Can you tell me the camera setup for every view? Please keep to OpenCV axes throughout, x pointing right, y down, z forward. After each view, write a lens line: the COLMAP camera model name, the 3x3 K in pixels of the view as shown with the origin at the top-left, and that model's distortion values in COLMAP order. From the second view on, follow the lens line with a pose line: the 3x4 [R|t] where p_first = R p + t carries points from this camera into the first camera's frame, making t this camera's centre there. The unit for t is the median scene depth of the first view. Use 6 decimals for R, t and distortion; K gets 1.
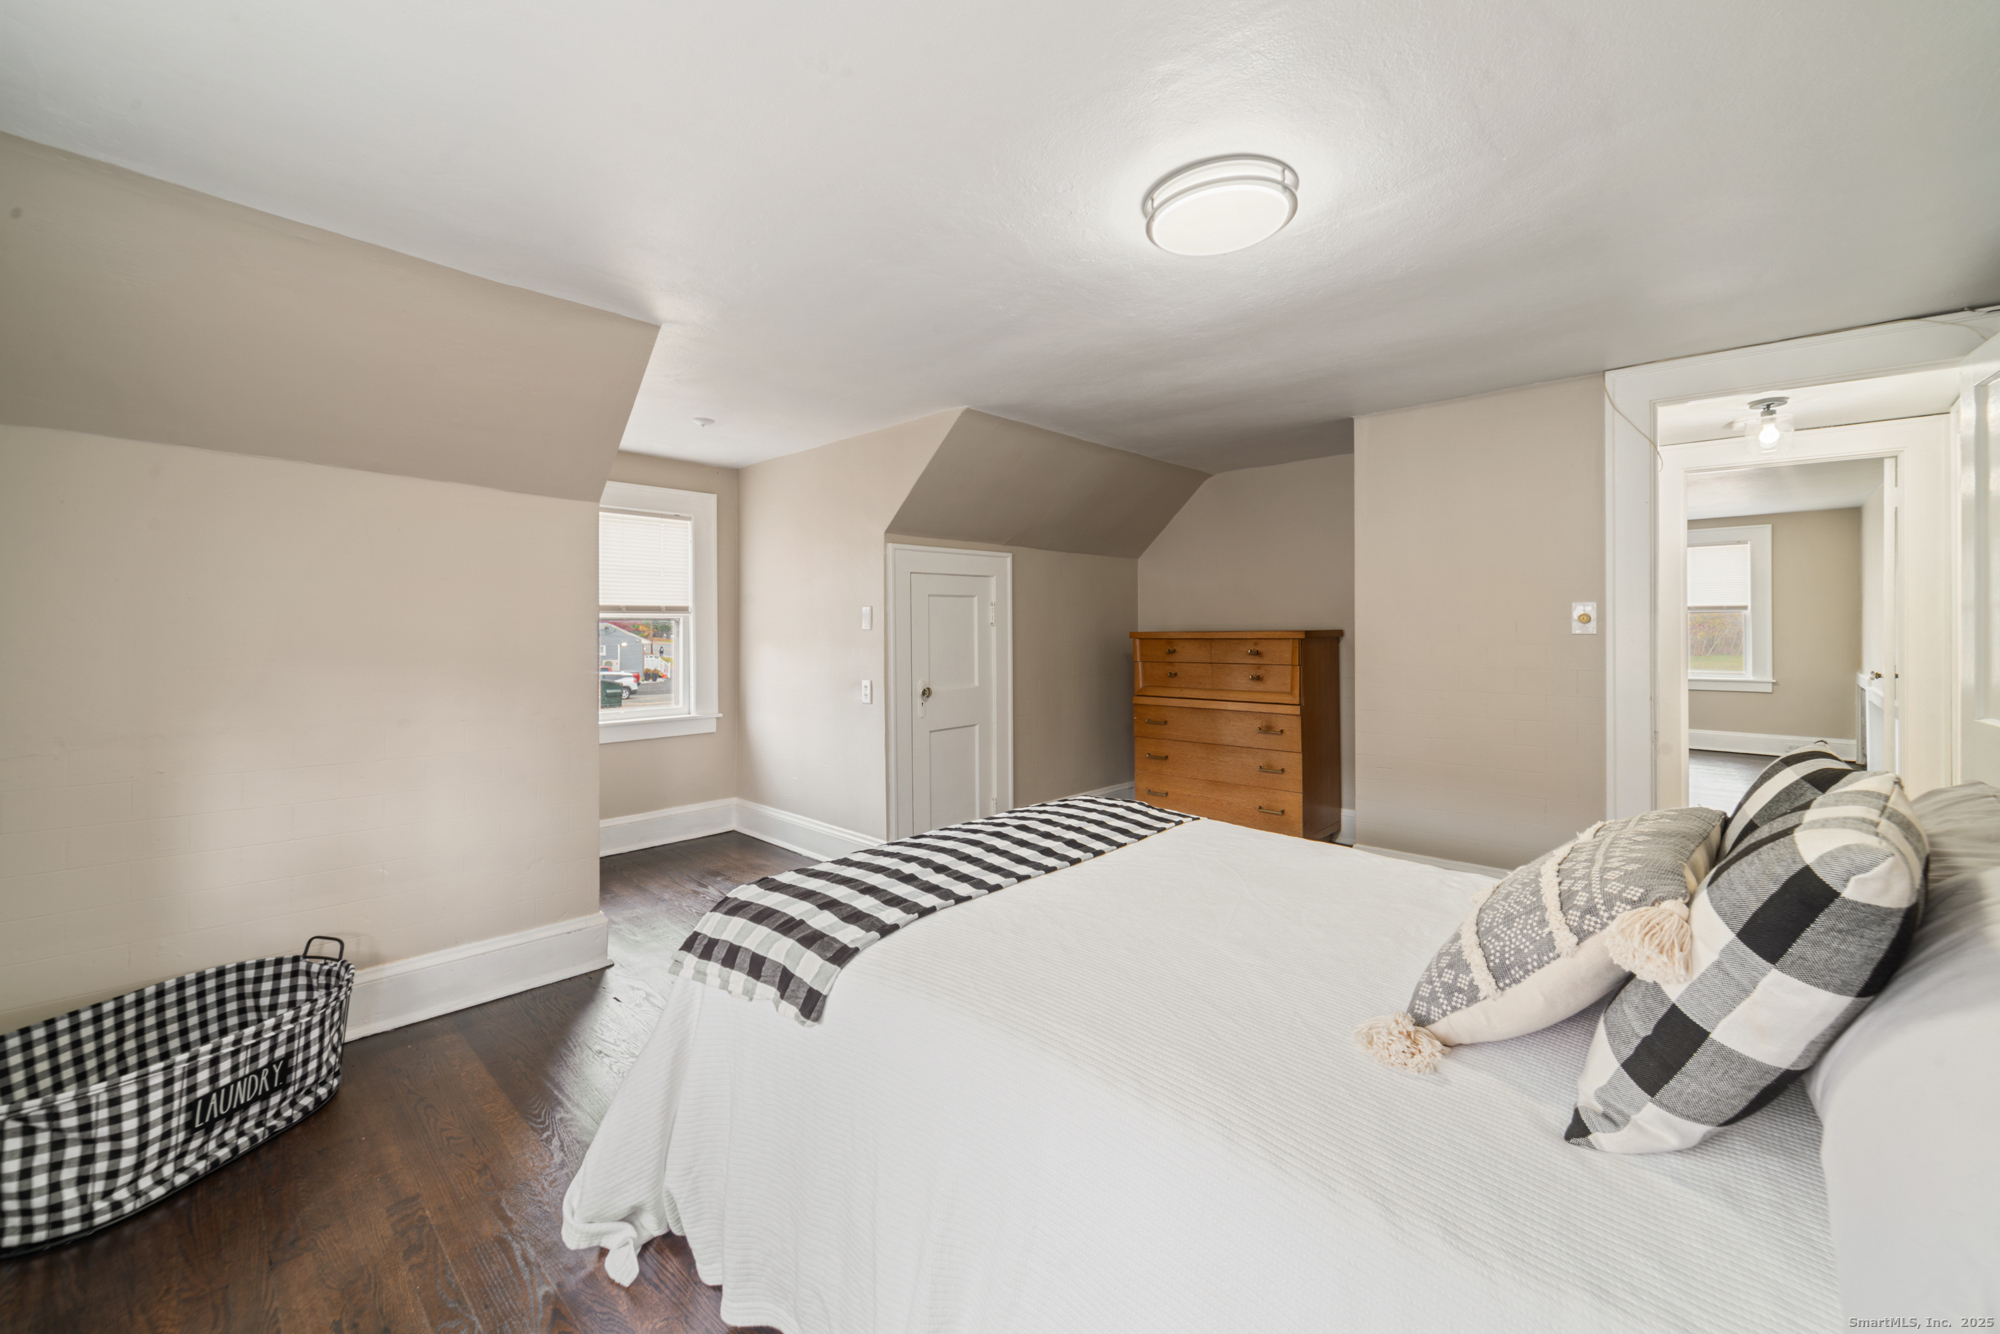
lens RADIAL K [[781.7, 0, 999.1], [0, 781.7, 638.9], [0, 0, 1]] dist [0.000074, 0.000021]
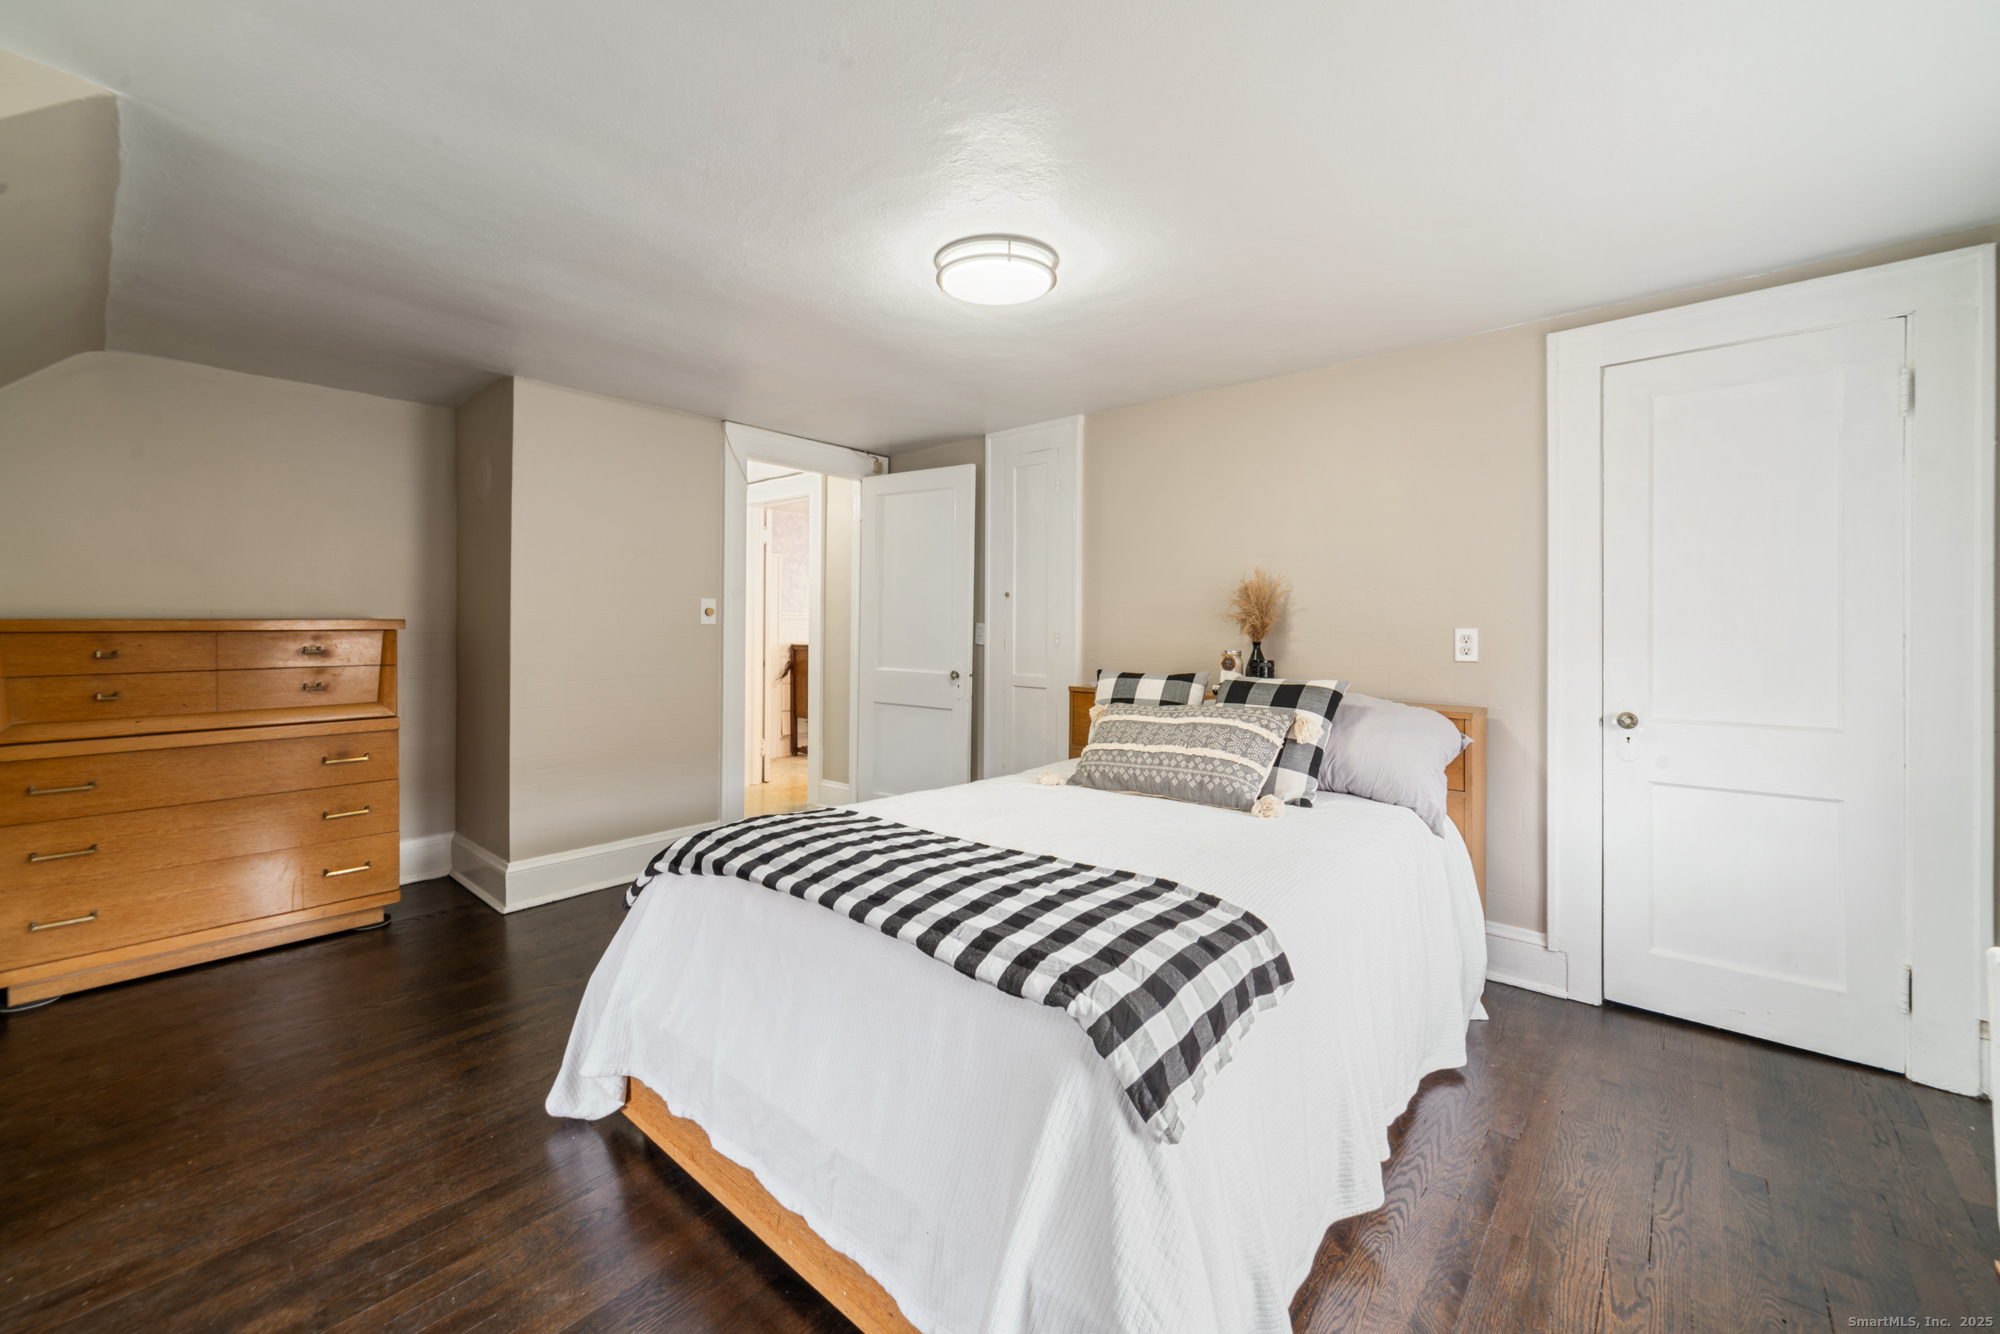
lens RADIAL K [[781.7, 0, 999.1], [0, 781.7, 638.9], [0, 0, 1]] dist [0.000074, 0.000021]
pose [[-0.007132, -0.018398, 0.999805, -0.477825], [0.008429, 0.999794, 0.018458, -0.000975], [-0.999939, 0.008559, -0.006976, 0.516199]]
